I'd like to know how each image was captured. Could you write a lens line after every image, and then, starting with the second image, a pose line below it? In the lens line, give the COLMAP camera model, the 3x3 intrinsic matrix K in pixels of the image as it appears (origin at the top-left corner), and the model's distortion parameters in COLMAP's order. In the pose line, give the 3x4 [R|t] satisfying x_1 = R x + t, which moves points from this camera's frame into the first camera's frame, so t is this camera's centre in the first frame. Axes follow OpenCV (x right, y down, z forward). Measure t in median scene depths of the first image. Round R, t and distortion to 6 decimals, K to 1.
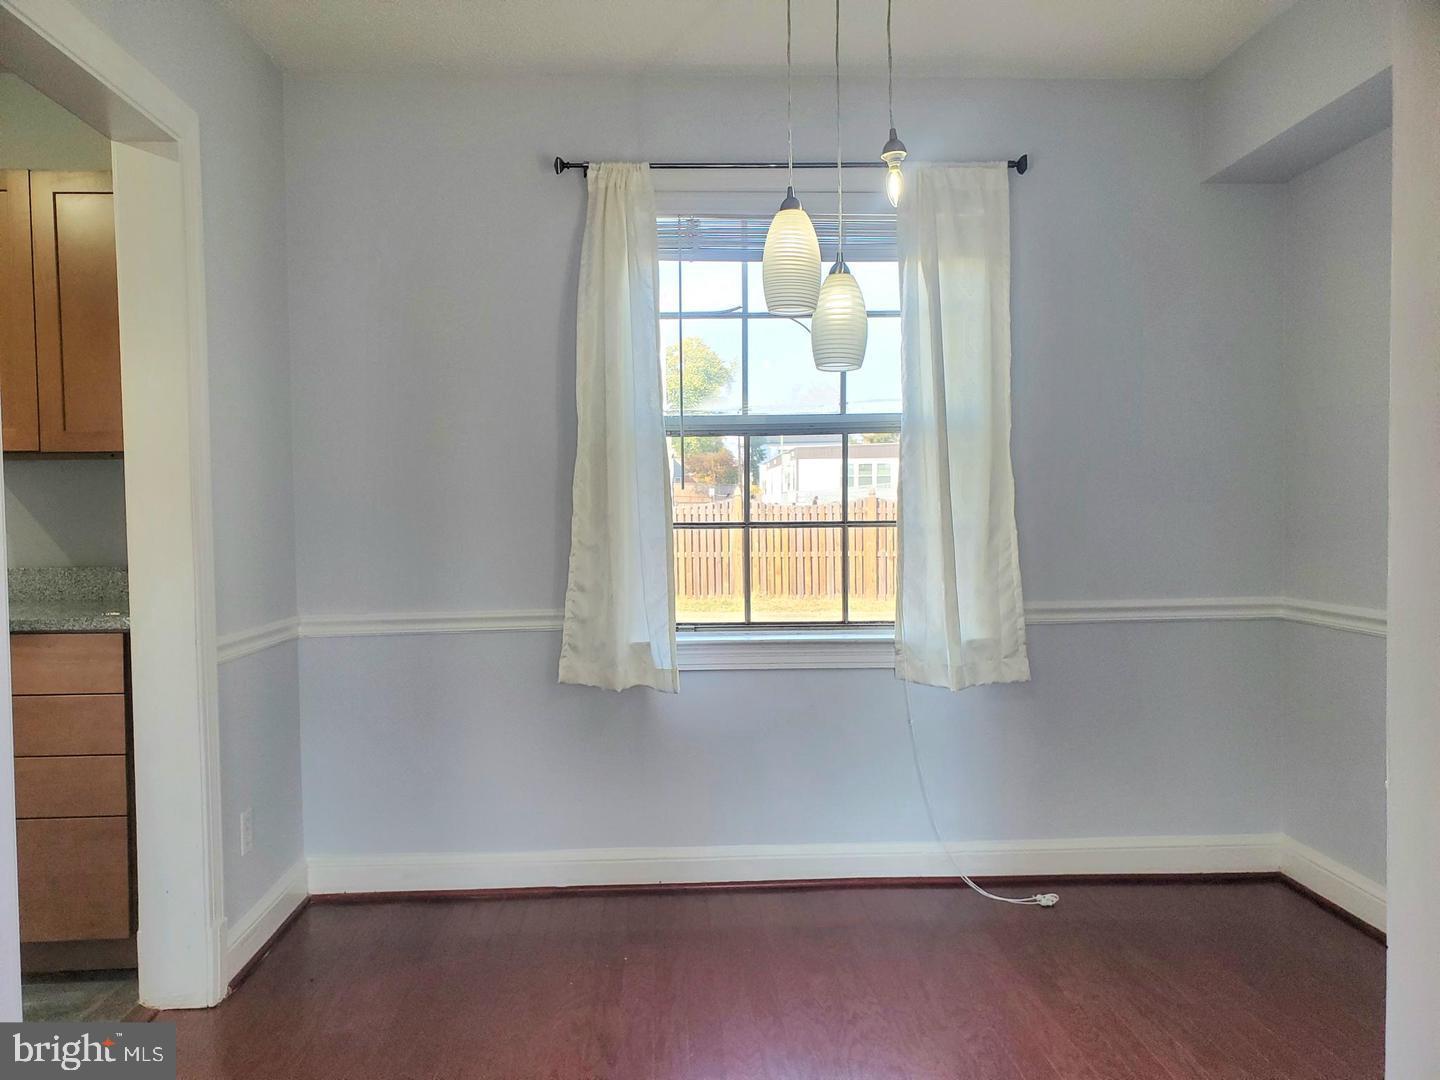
lens RADIAL K [[1082.2, 0, 720.0], [0, 1082.2, 540.0], [0, 0, 1]] dist [-0.001528, -0.000809]
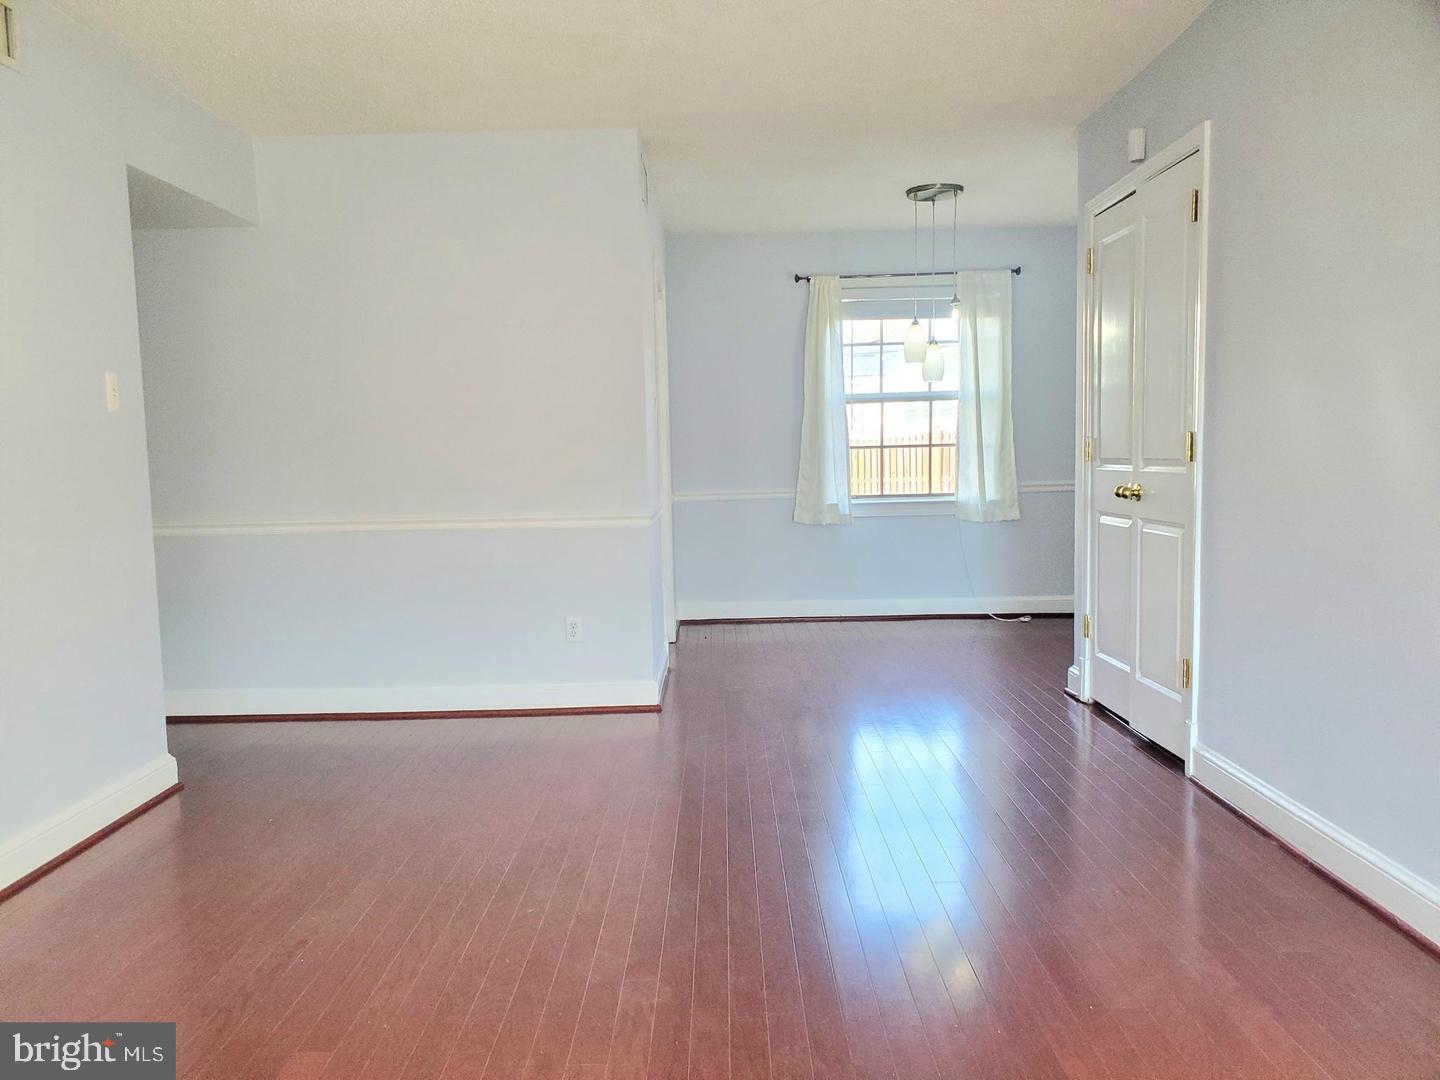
lens RADIAL K [[1079.6, 0, 720.0], [0, 1079.6, 540.0], [0, 0, 1]] dist [0.002724, 0.000692]
pose [[0.998515, -0.008711, -0.053779, -0.182537], [0.013361, 0.996144, 0.086712, -0.019025], [0.052816, -0.087302, 0.994781, -1.122599]]
